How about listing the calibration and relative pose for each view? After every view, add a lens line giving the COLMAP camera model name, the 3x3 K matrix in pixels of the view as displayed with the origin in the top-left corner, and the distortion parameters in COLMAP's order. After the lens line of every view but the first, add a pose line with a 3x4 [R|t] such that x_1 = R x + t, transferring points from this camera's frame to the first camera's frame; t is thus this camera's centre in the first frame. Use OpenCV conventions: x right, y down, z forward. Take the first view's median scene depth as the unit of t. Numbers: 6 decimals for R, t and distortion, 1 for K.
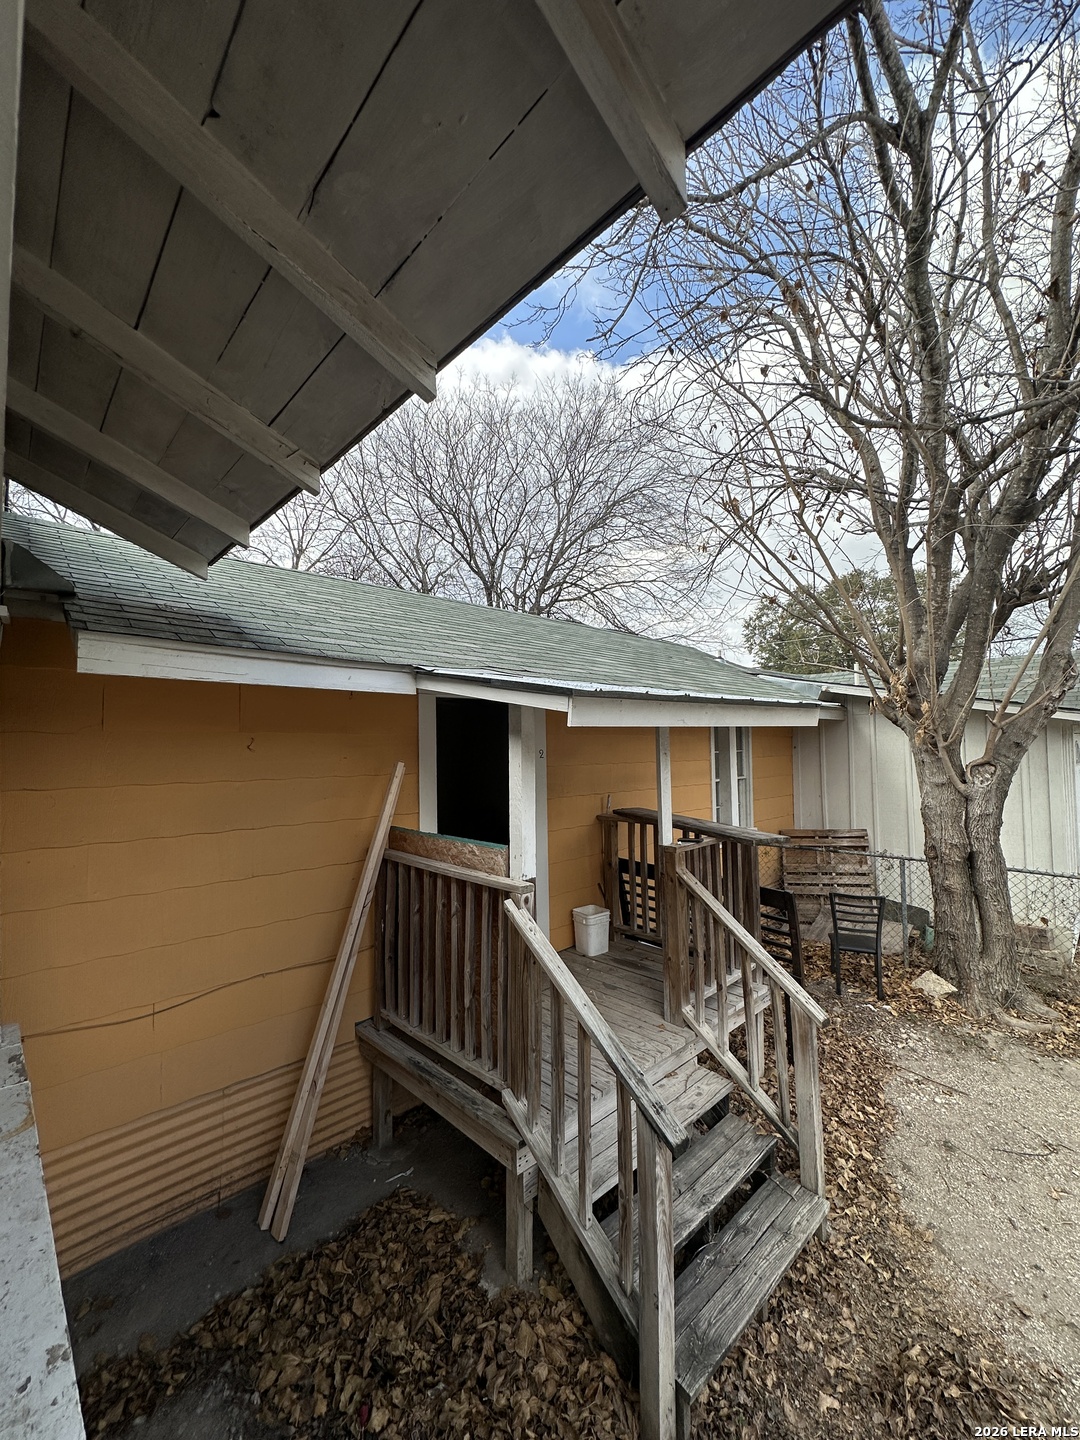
lens RADIAL K [[580.0, 0, 540.0], [0, 580.0, 720.0], [0, 0, 1]] dist [0.000285, 0.000001]
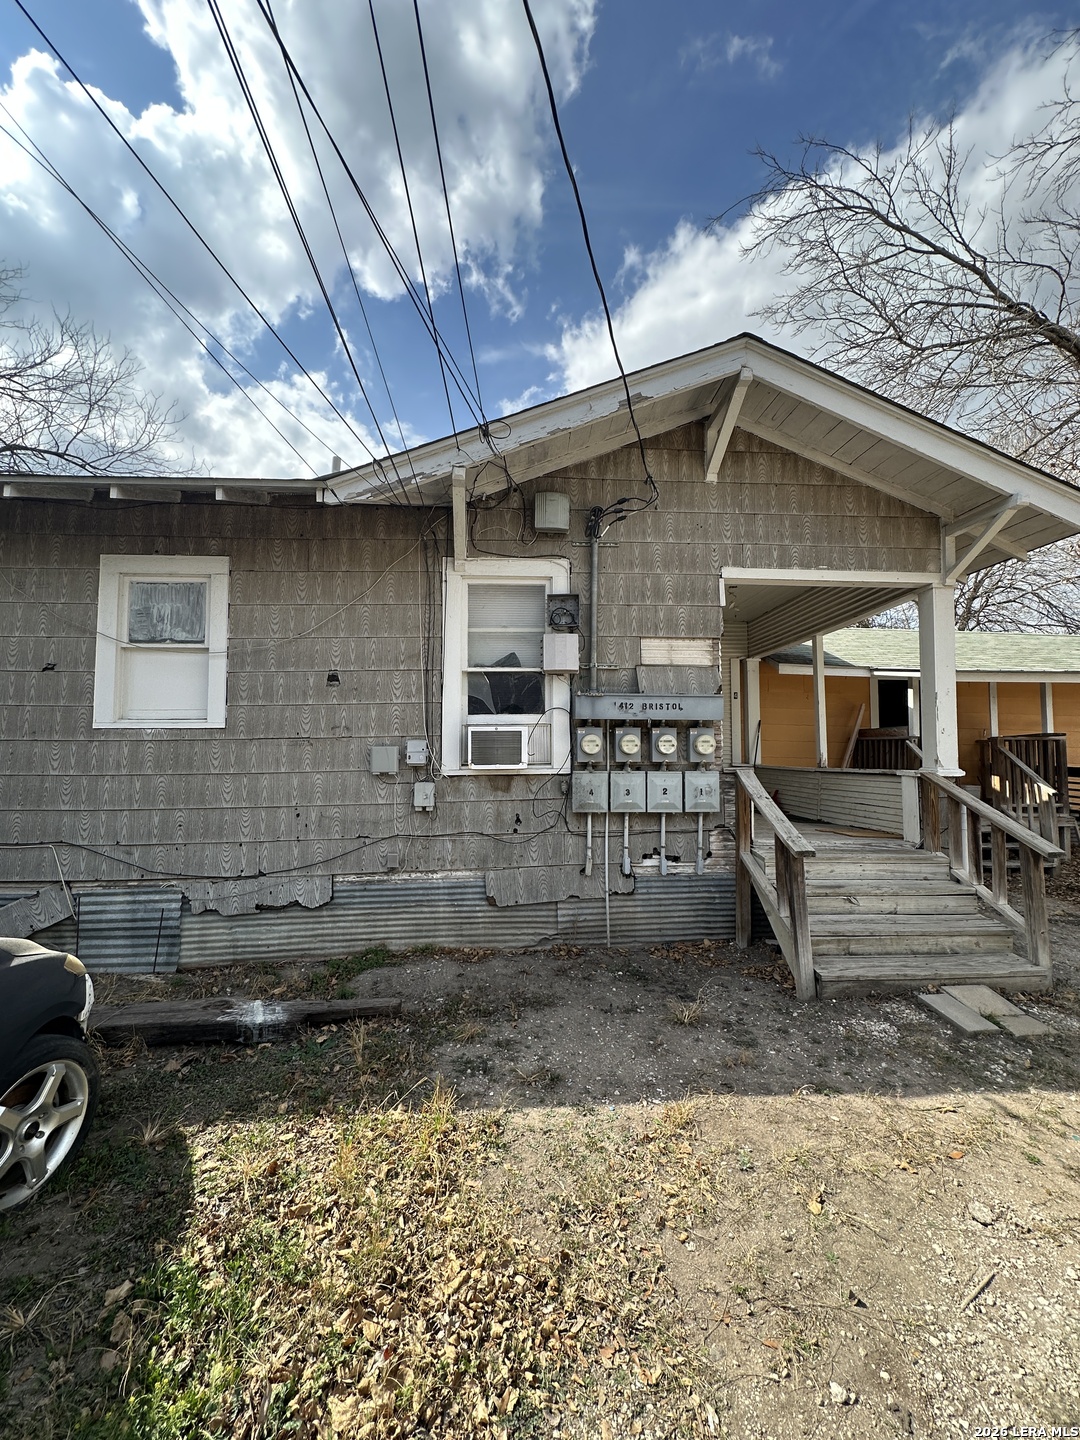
lens RADIAL K [[580.0, 0, 540.0], [0, 580.0, 720.0], [0, 0, 1]] dist [0.000285, 0.000001]
pose [[0.772591, -0.016733, -0.634683, 0.319920], [0.002497, 0.999725, -0.023317, 0.218932], [0.634899, 0.016430, 0.772420, -2.120023]]
